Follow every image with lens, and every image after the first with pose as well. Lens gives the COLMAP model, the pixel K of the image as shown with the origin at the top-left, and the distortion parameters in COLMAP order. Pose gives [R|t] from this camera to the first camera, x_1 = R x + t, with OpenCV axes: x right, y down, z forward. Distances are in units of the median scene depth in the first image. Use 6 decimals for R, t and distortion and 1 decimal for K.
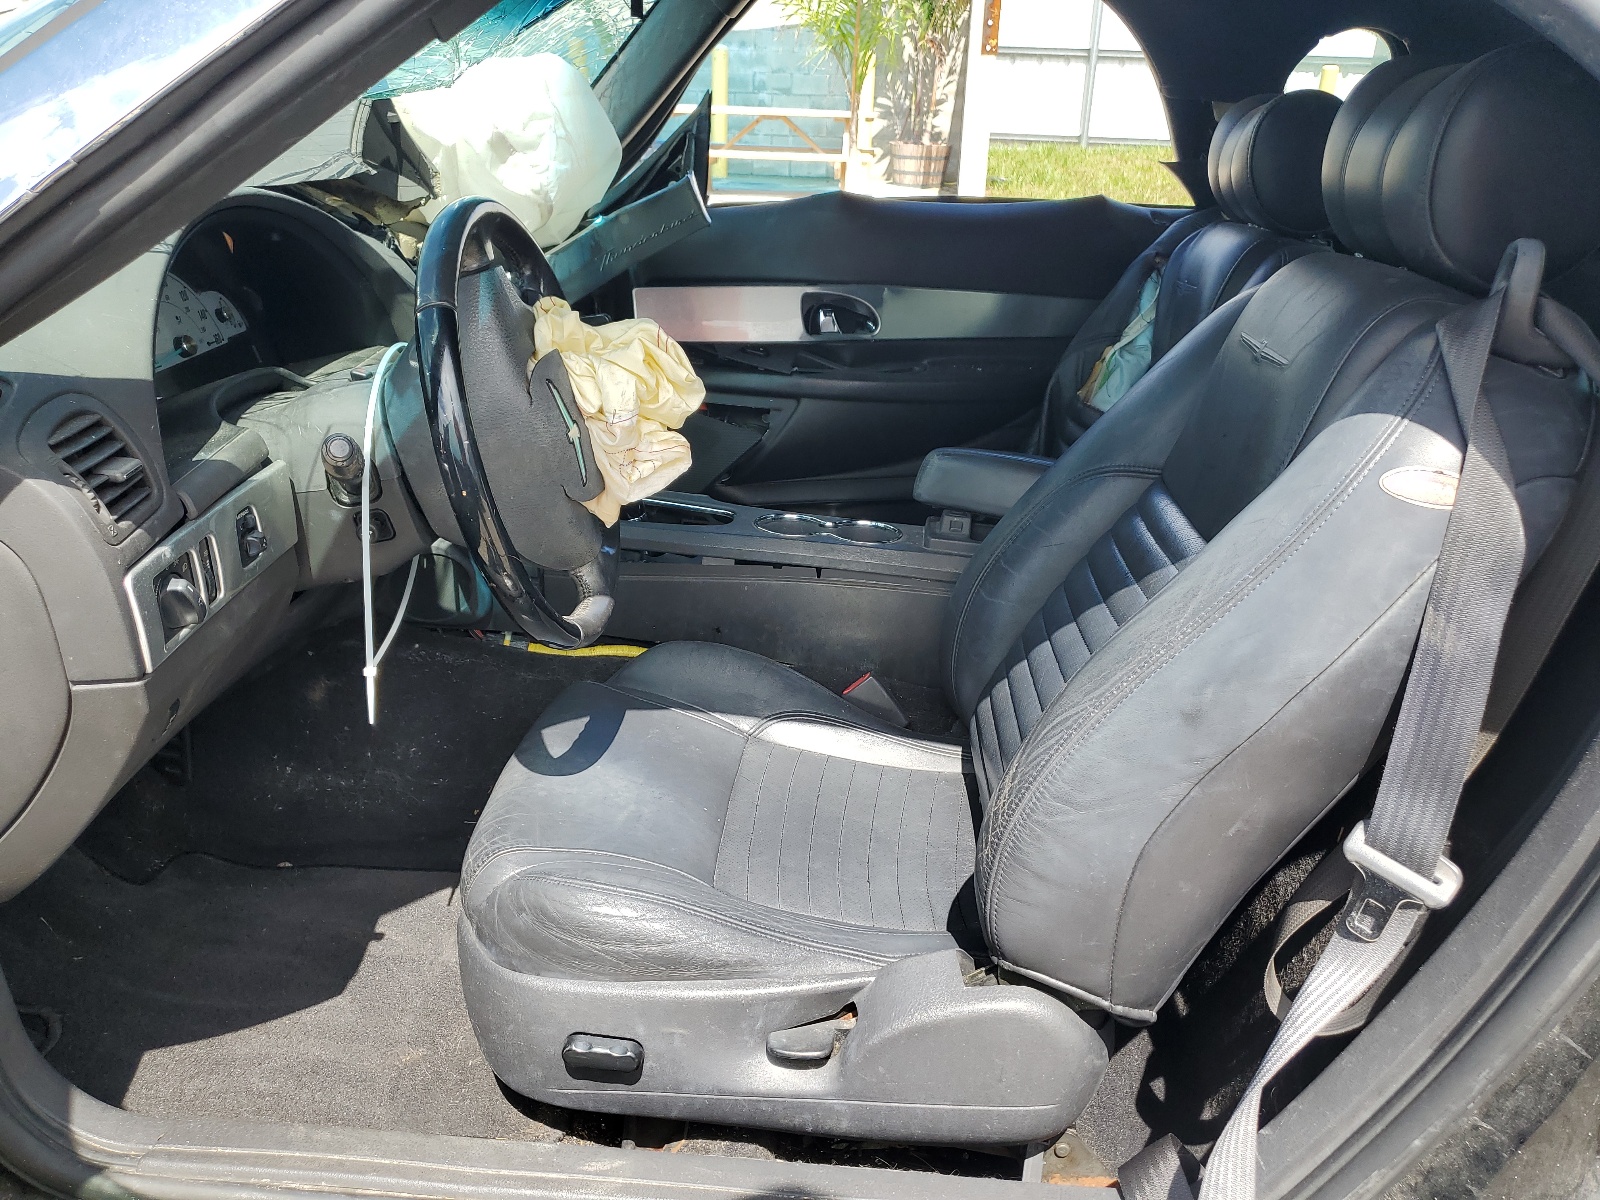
lens RADIAL K [[1280.3, 0, 800.0], [0, 1280.3, 600.0], [0, 0, 1]] dist [0.079605, 0.001799]
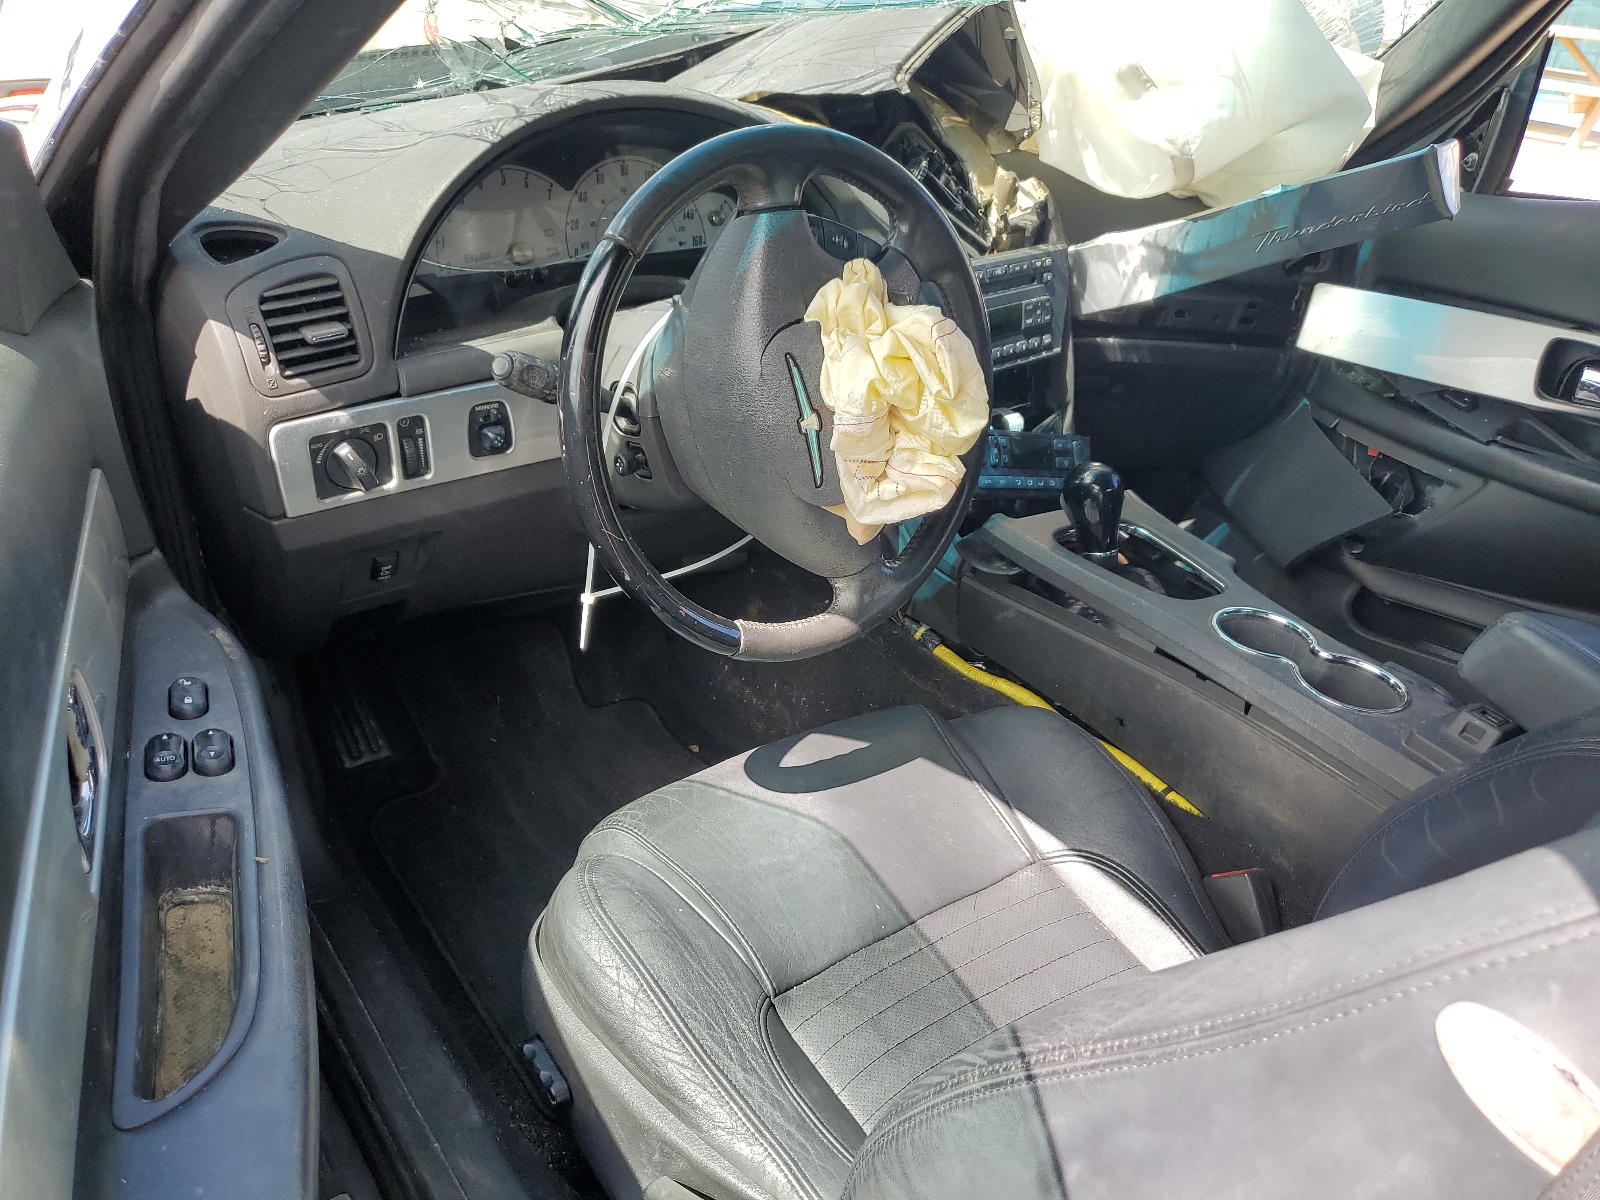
lens RADIAL K [[1293.3, 0, 800.0], [0, 1293.3, 600.0], [0, 0, 1]] dist [0.004416, 0.014449]
pose [[0.668127, 0.368091, -0.646619, 0.378656], [-0.331853, 0.925250, 0.183812, -0.164526], [0.665943, 0.091772, 0.740336, 0.364858]]
